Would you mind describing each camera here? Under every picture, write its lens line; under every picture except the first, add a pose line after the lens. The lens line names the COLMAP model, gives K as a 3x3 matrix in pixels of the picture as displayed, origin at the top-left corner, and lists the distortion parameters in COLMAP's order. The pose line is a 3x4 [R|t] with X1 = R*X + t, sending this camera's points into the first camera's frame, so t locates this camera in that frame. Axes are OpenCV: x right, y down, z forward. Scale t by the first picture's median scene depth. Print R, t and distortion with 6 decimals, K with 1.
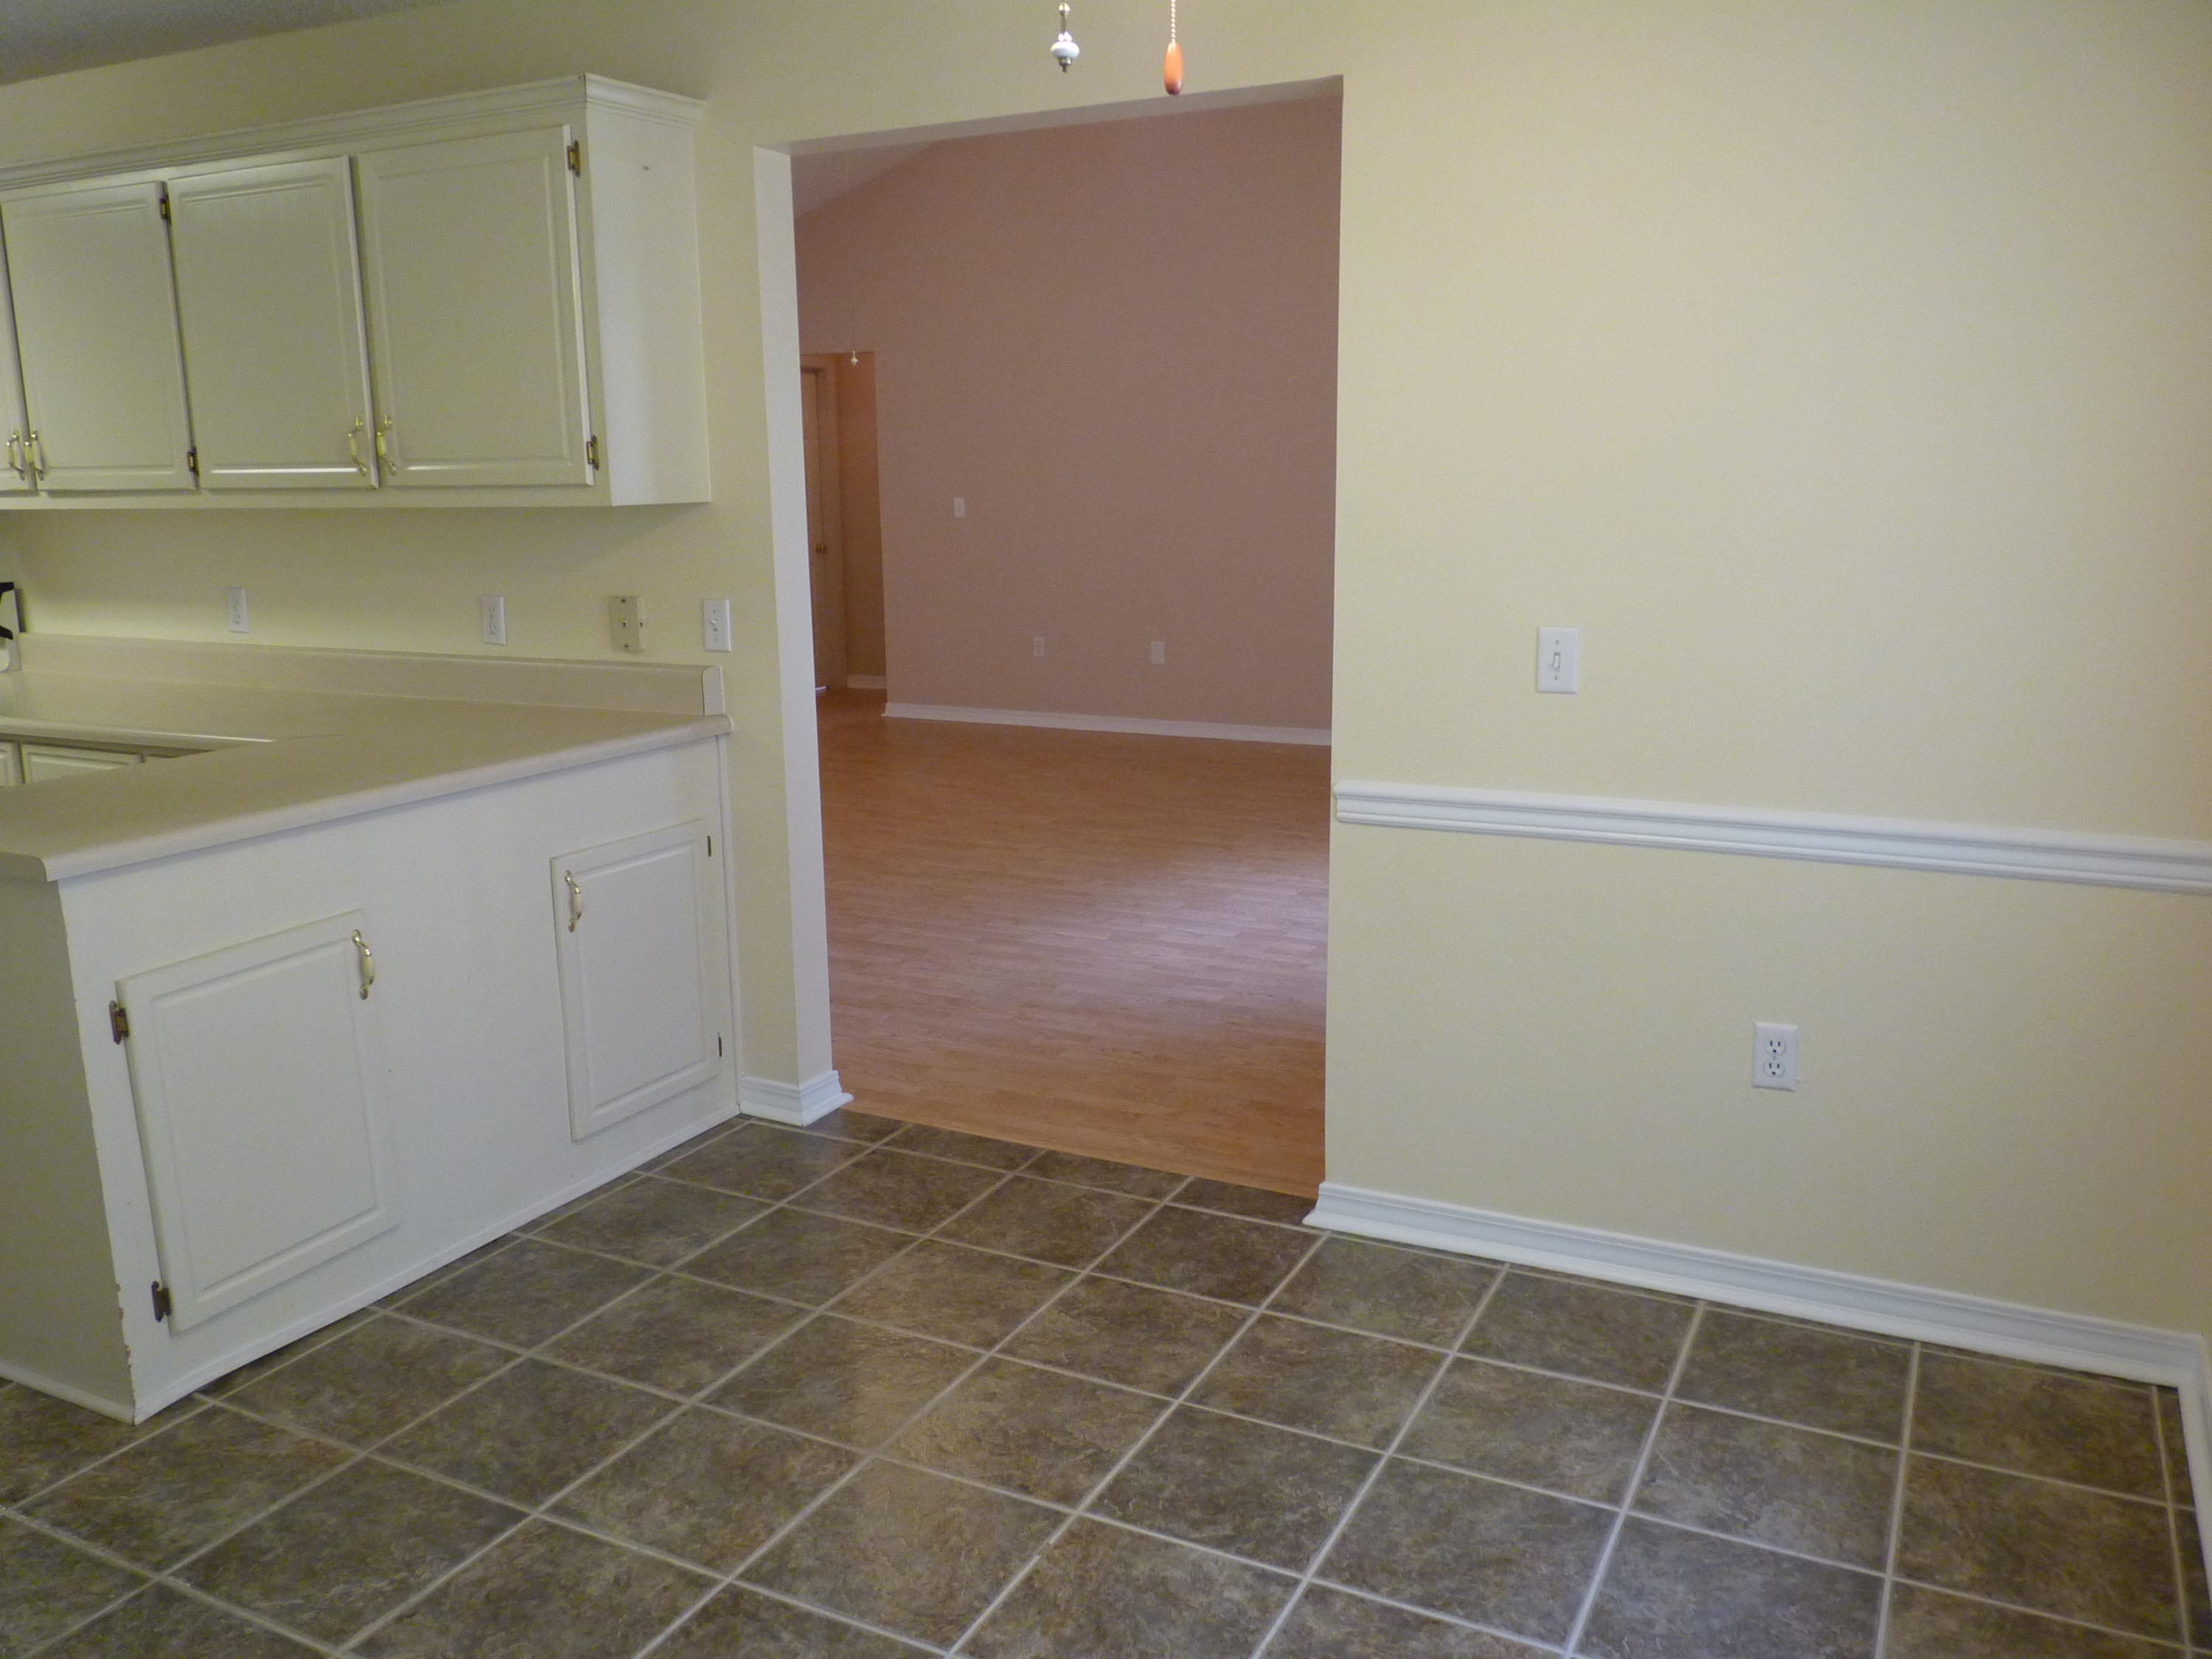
lens RADIAL K [[1770.0, 0, 1088.2], [0, 1770.0, 840.0], [0, 0, 1]] dist [-0.010290, 0.002093]
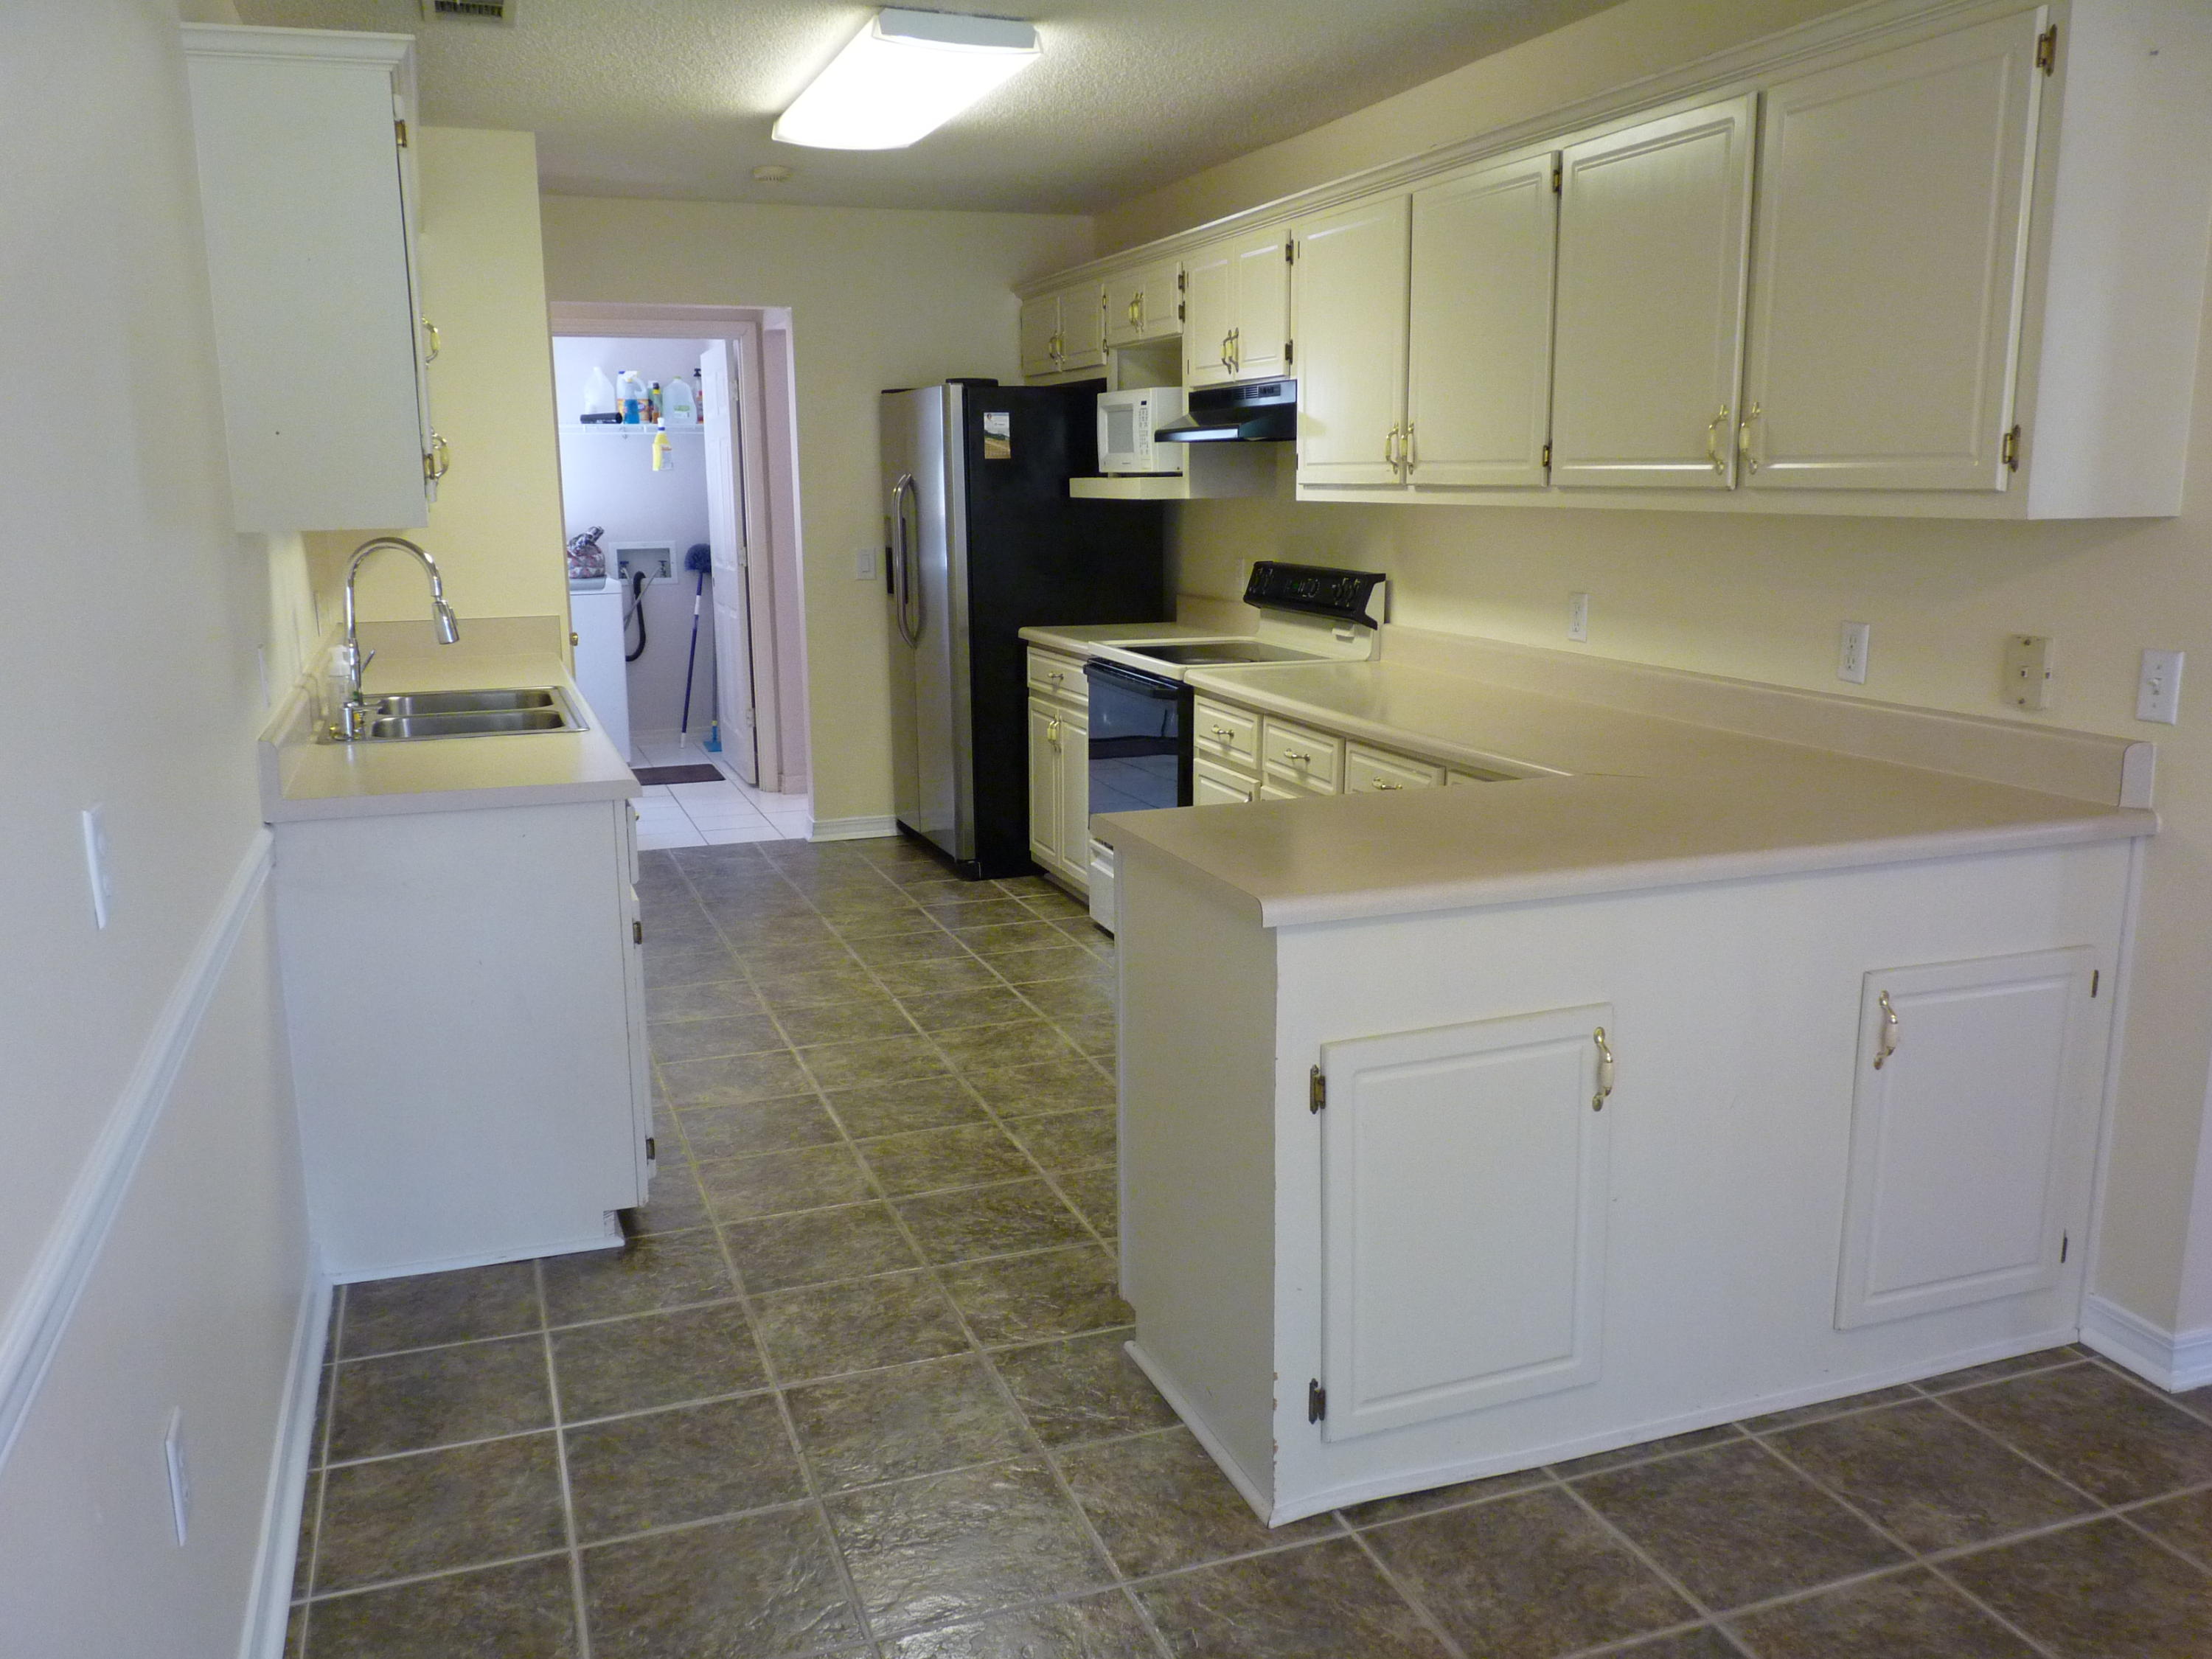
lens RADIAL K [[1776.3, 0, 1088.1], [0, 1776.3, 834.1], [0, 0, 1]] dist [-0.032142, 0.017037]
pose [[0.727166, 0.143541, -0.671287, -0.040816], [-0.142613, 0.988147, 0.056811, -0.044409], [0.671484, 0.054424, 0.739018, 0.196548]]
